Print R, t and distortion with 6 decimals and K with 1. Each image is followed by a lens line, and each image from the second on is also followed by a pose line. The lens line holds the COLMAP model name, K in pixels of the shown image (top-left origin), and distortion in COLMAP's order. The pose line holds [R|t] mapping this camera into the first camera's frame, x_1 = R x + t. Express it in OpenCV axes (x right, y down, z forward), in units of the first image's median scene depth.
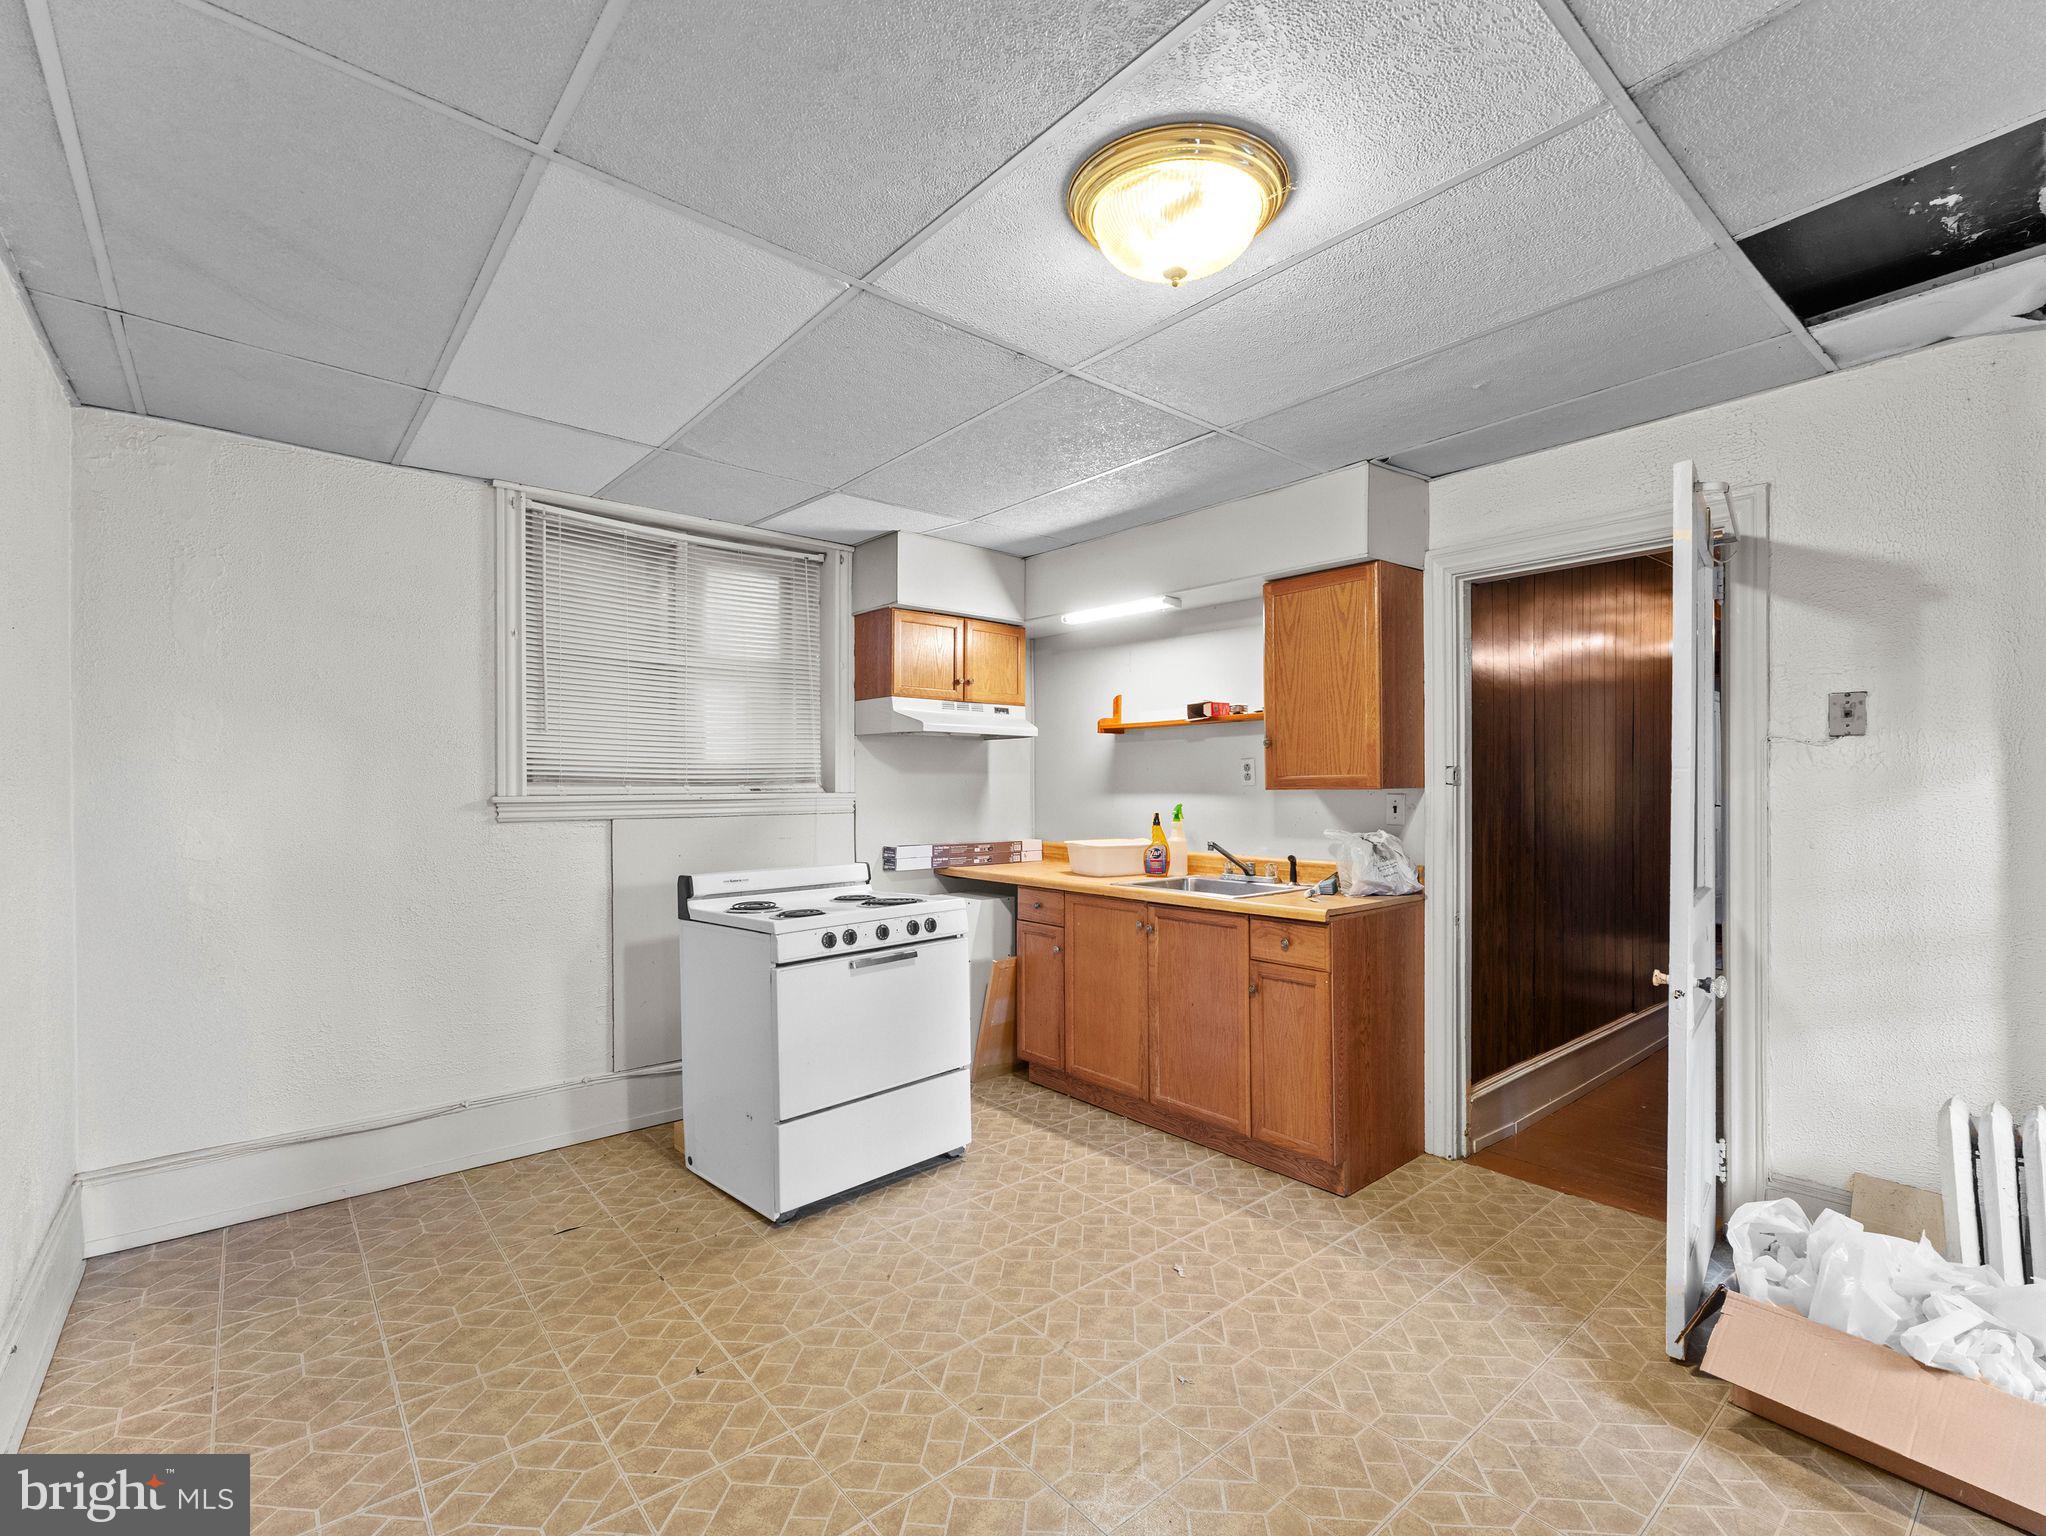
lens RADIAL K [[917.4, 0, 1028.0], [0, 917.4, 788.1], [0, 0, 1]] dist [0.001382, 0.000008]
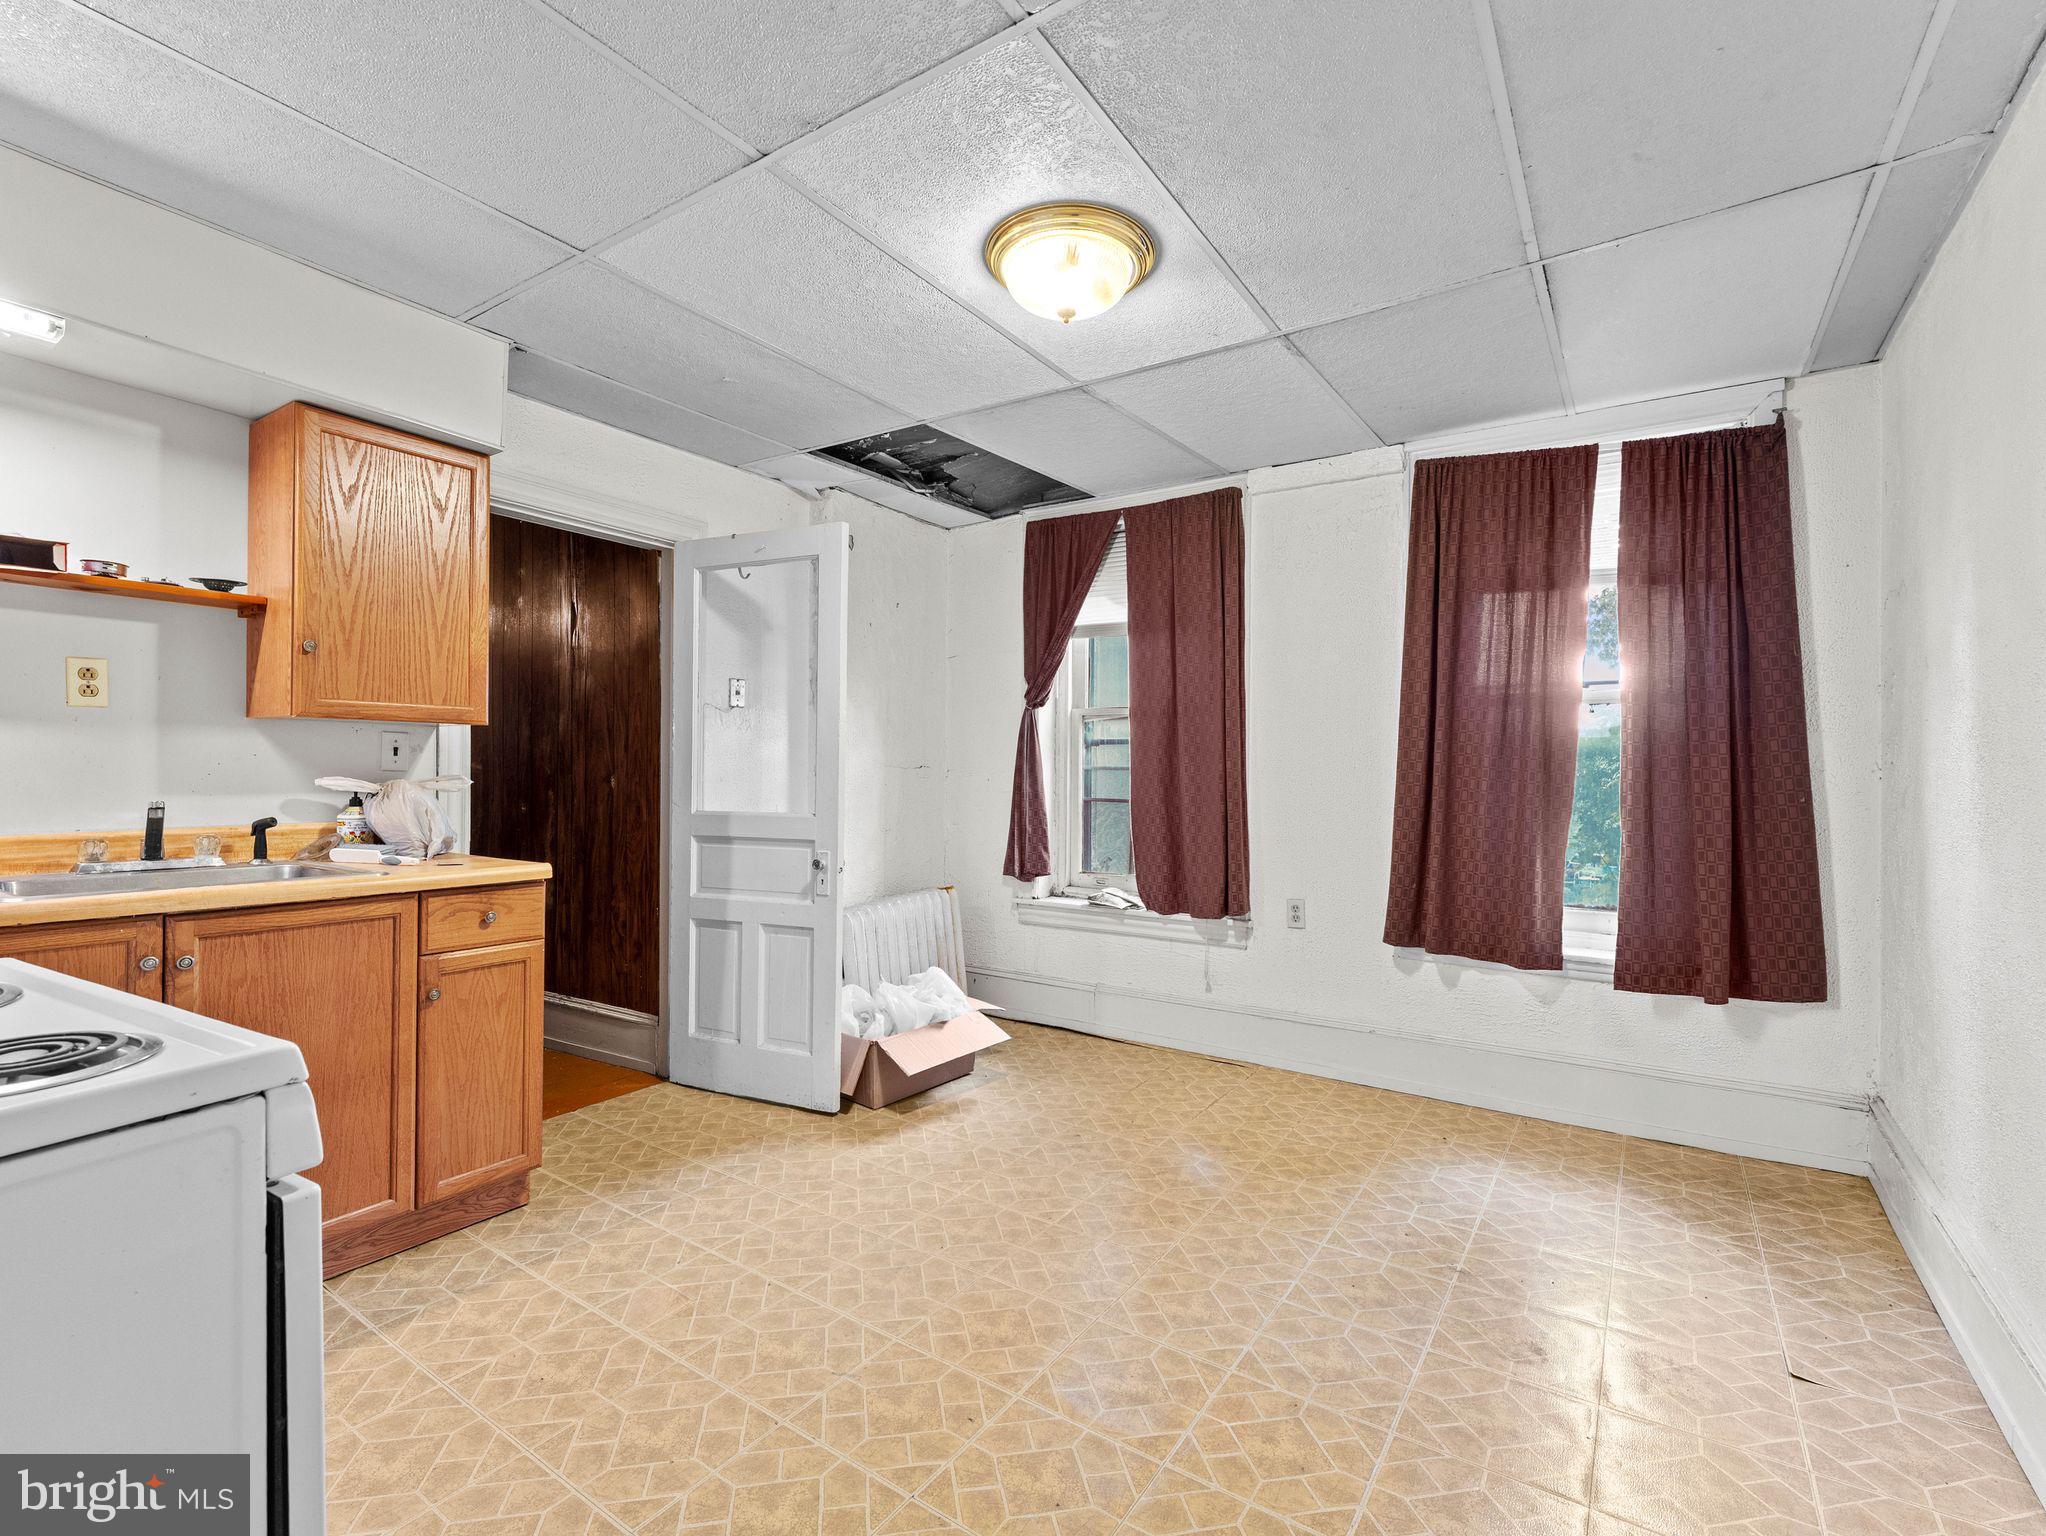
lens RADIAL K [[932.6, 0, 1032.8], [0, 932.6, 768.4], [0, 0, 1]] dist [-0.000174, -0.000102]
pose [[-0.268243, 0.006175, 0.963332, -0.615257], [-0.008279, 0.999928, -0.008715, 0.047057], [-0.963316, -0.010313, -0.268172, 0.788558]]
